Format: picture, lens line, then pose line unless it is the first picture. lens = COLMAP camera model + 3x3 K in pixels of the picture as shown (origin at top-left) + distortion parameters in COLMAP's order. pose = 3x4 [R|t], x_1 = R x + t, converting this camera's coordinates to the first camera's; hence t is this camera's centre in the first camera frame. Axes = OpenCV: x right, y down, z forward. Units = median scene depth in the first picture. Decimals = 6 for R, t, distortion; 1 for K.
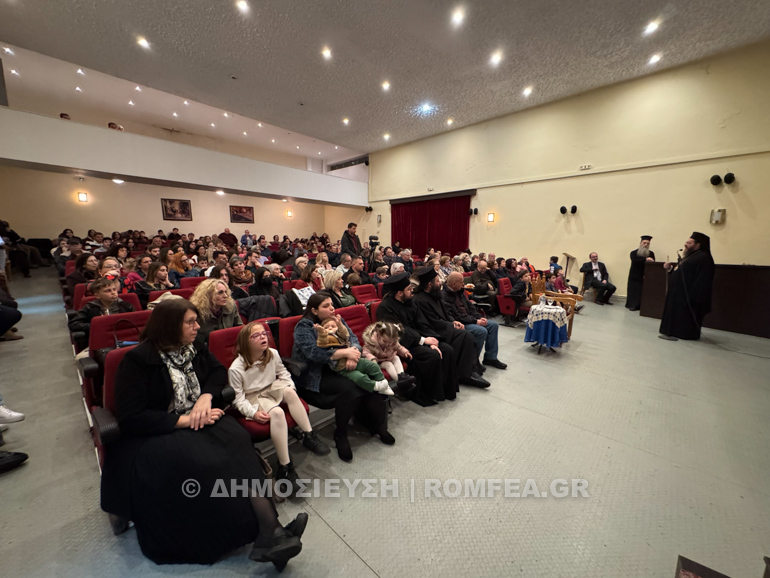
lens RADIAL K [[312.4, 0, 394.0], [0, 312.4, 287.6], [0, 0, 1]] dist [0.000480, 0.000079]
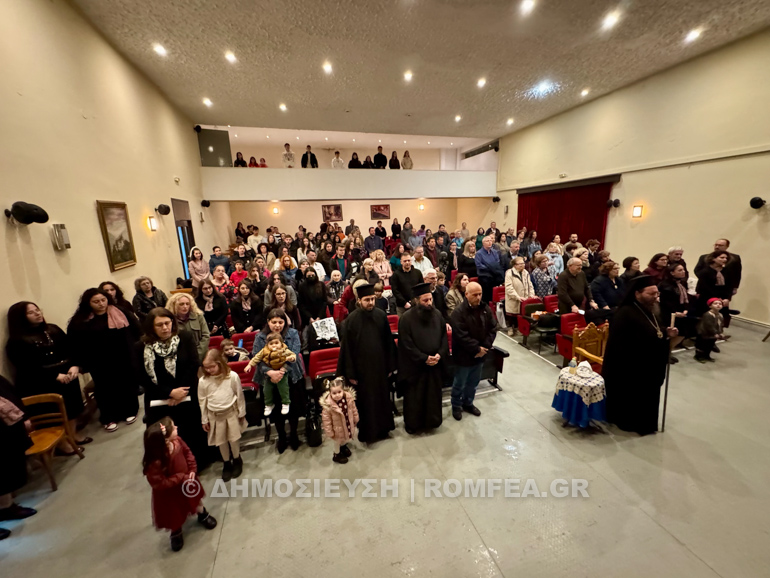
lens RADIAL K [[312.4, 0, 394.0], [0, 312.4, 287.6], [0, 0, 1]] dist [0.000480, 0.000079]
pose [[0.862831, 0.077694, -0.499485, 0.179136], [-0.032059, 0.994539, 0.099319, -0.089301], [0.504474, -0.069682, 0.860610, 0.026831]]
